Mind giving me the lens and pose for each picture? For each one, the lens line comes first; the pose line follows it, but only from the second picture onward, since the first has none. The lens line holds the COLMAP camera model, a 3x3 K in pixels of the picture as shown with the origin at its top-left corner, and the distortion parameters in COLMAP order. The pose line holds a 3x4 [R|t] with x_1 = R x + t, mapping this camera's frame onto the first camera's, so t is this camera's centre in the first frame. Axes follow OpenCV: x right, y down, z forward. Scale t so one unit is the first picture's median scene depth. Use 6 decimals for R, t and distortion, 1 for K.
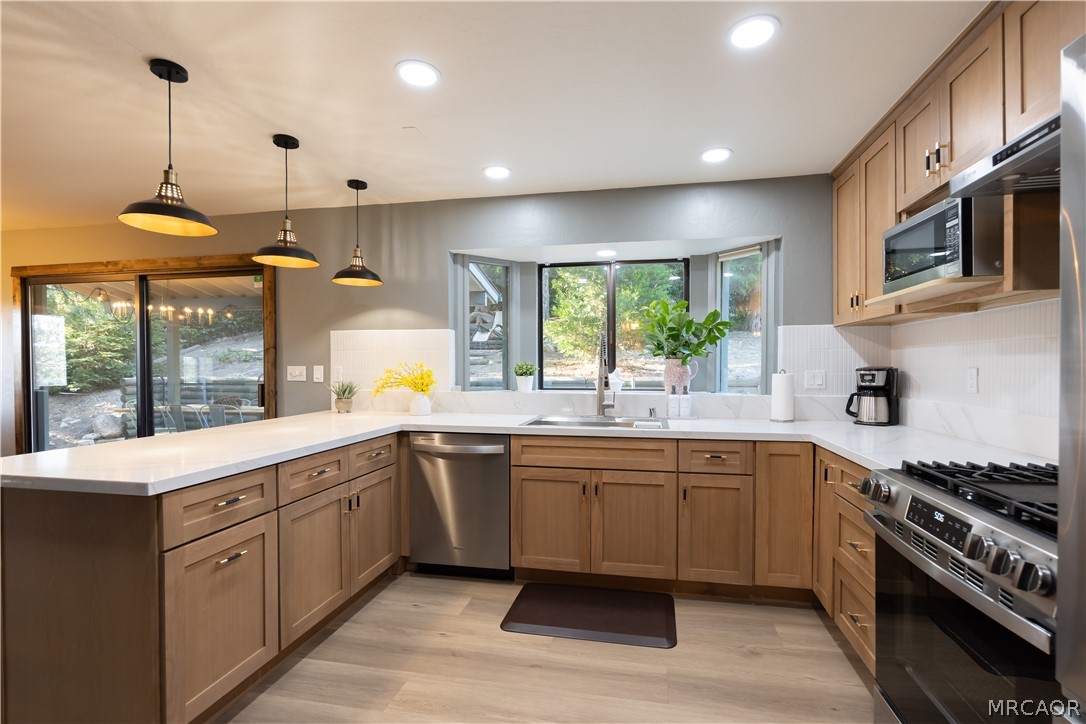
lens RADIAL K [[491.6, 0, 548.6], [0, 491.6, 368.9], [0, 0, 1]] dist [0.004222, 0.000138]
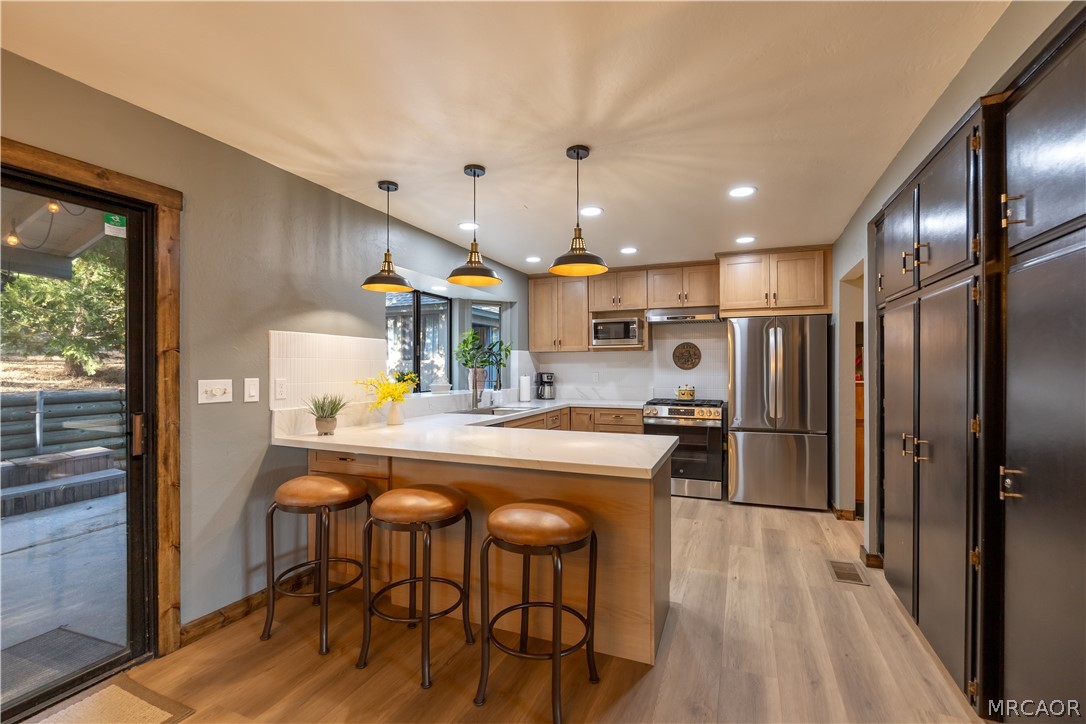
lens RADIAL K [[491.6, 0, 548.3], [0, 491.6, 362.7], [0, 0, 1]] dist [0.004222, 0.000138]
pose [[0.166089, 0.006165, 0.986092, -1.102706], [0.004321, 0.999966, -0.006979, -0.021917], [-0.986101, 0.005420, 0.166057, 0.469017]]
